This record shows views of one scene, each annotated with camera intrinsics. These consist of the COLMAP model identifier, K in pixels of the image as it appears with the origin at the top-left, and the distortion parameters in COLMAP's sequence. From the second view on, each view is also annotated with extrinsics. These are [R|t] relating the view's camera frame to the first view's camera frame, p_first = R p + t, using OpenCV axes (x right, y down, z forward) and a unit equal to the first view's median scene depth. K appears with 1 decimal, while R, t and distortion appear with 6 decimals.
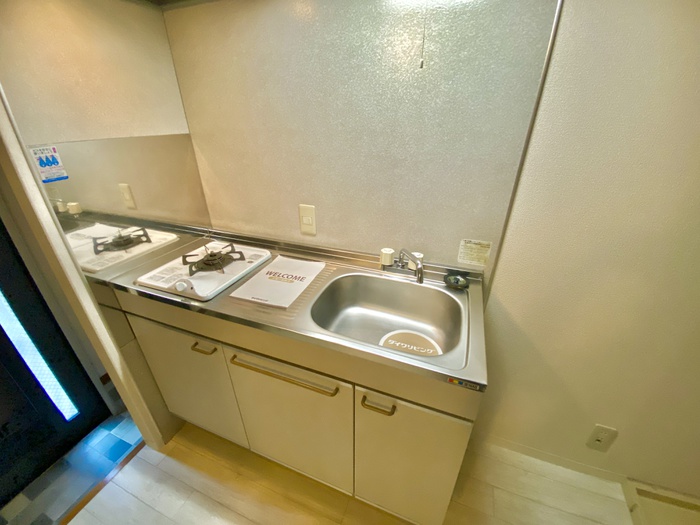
lens RADIAL K [[278.3, 0, 350.0], [0, 278.3, 262.5], [0, 0, 1]] dist [0.029520, -0.022805]
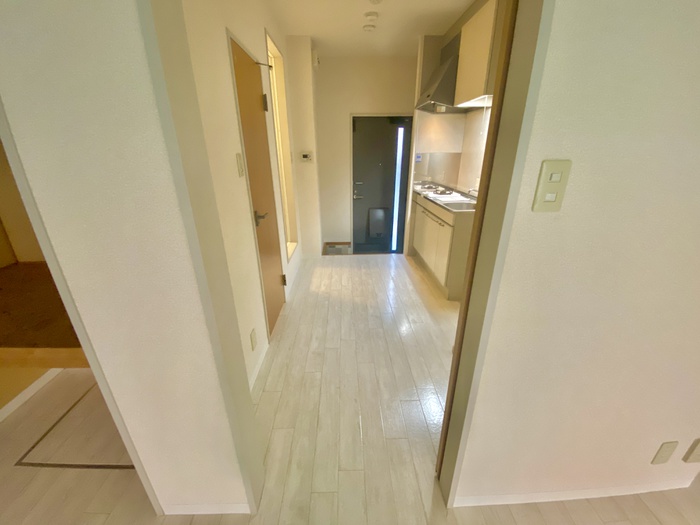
lens RADIAL K [[278.3, 0, 350.0], [0, 278.3, 262.5], [0, 0, 1]] dist [0.029520, -0.022805]
pose [[0.370169, 0.335994, -0.866073, 1.897096], [-0.419366, 0.892335, 0.166941, 0.548663], [0.828919, 0.301406, 0.471219, -0.957832]]
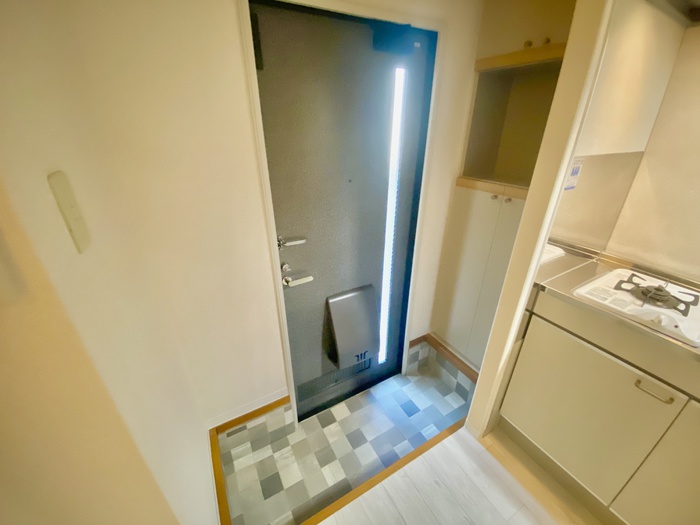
lens RADIAL K [[278.3, 0, 350.0], [0, 278.3, 262.5], [0, 0, 1]] dist [0.029520, -0.022805]
pose [[0.767124, 0.279893, -0.577218, -0.713747], [-0.297802, 0.952343, 0.066010, 0.117635], [0.568185, 0.121259, 0.813918, -0.254122]]
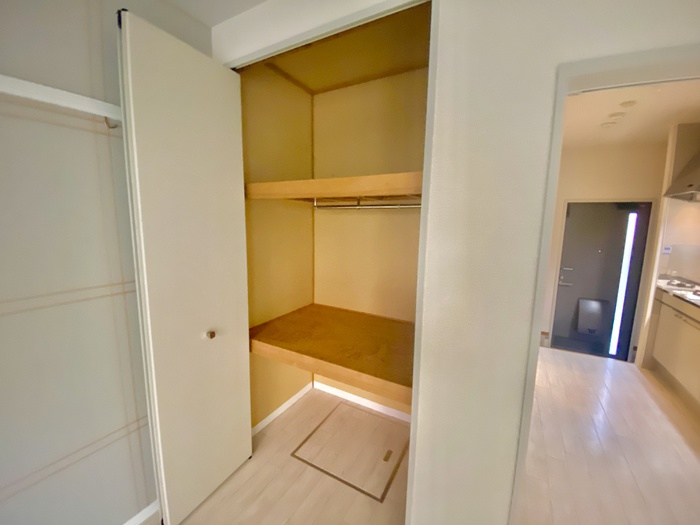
lens RADIAL K [[281.9, 0, 350.0], [0, 281.9, 262.5], [0, 0, 1]] dist [-0.022518, -0.000255]
pose [[-0.163331, 0.130089, -0.977957, 2.035130], [-0.468631, 0.862067, 0.192941, 0.685791], [0.868164, 0.489814, -0.079838, -1.457052]]
